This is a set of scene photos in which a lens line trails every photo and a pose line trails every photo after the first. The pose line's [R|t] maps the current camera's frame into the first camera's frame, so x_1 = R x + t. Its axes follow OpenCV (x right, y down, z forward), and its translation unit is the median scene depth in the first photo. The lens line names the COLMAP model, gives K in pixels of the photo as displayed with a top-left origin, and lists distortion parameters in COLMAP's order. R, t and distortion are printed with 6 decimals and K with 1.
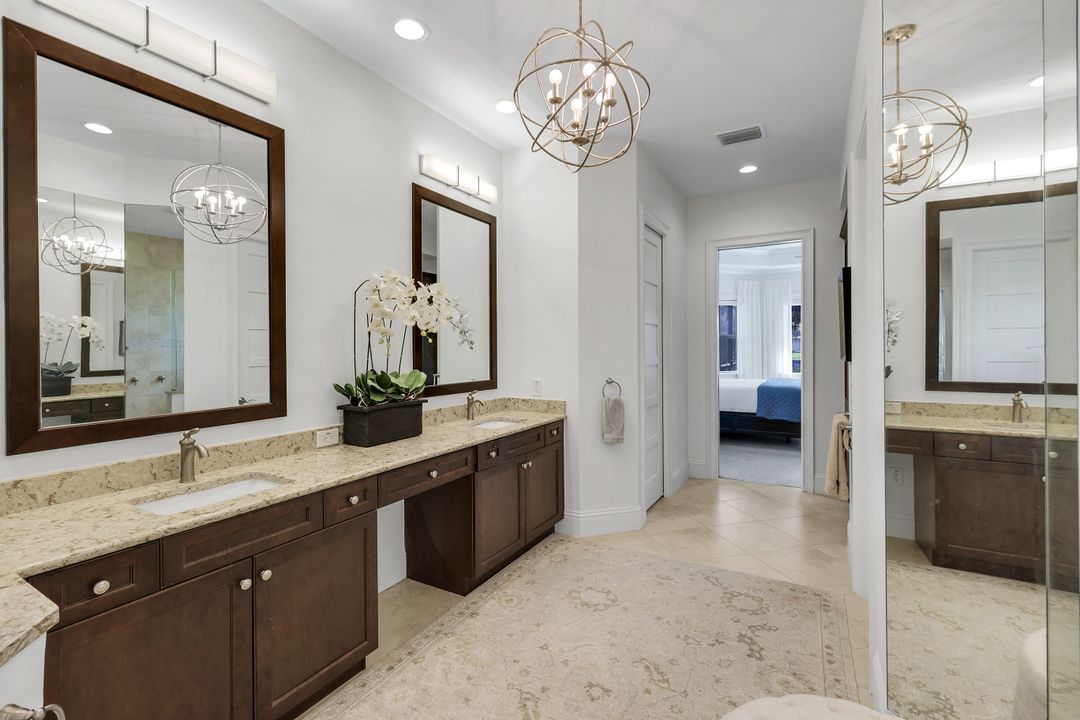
lens RADIAL K [[472.7, 0, 540.0], [0, 472.7, 360.0], [0, 0, 1]] dist [0.001777, 0.000048]
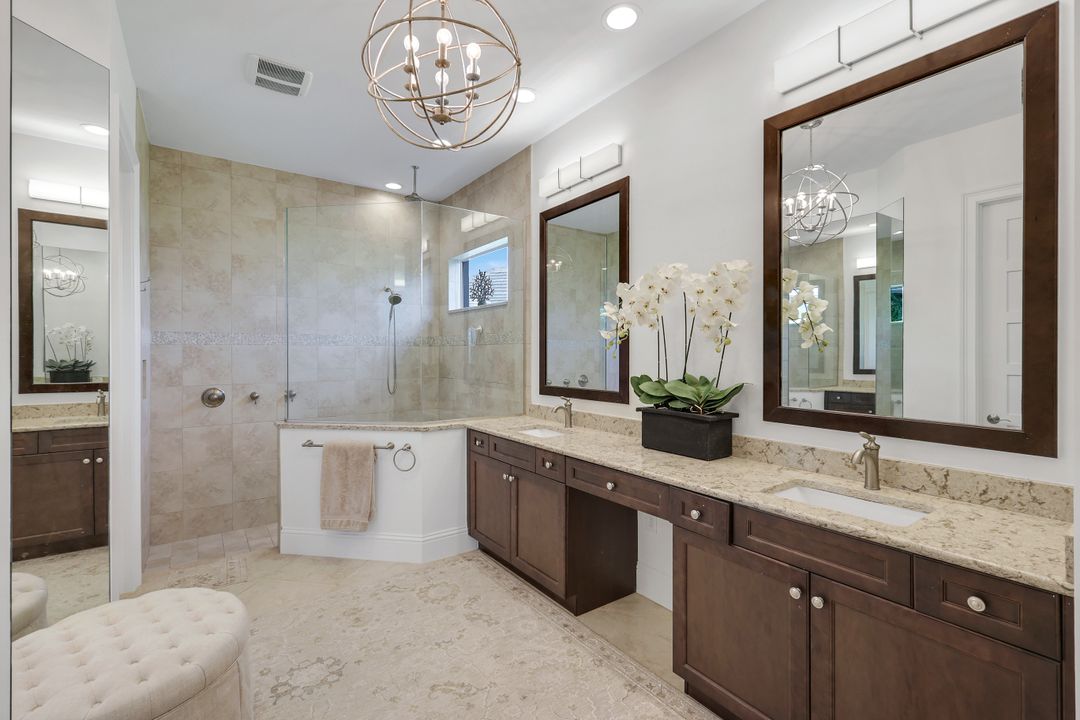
lens RADIAL K [[489.7, 0, 540.0], [0, 489.7, 360.0], [0, 0, 1]] dist [0.030692, 0.000337]
pose [[-0.417492, 0.020372, -0.908452, 0.682311], [-0.023068, 0.999189, 0.033008, -0.033704], [0.908388, 0.034737, -0.416684, 1.216034]]
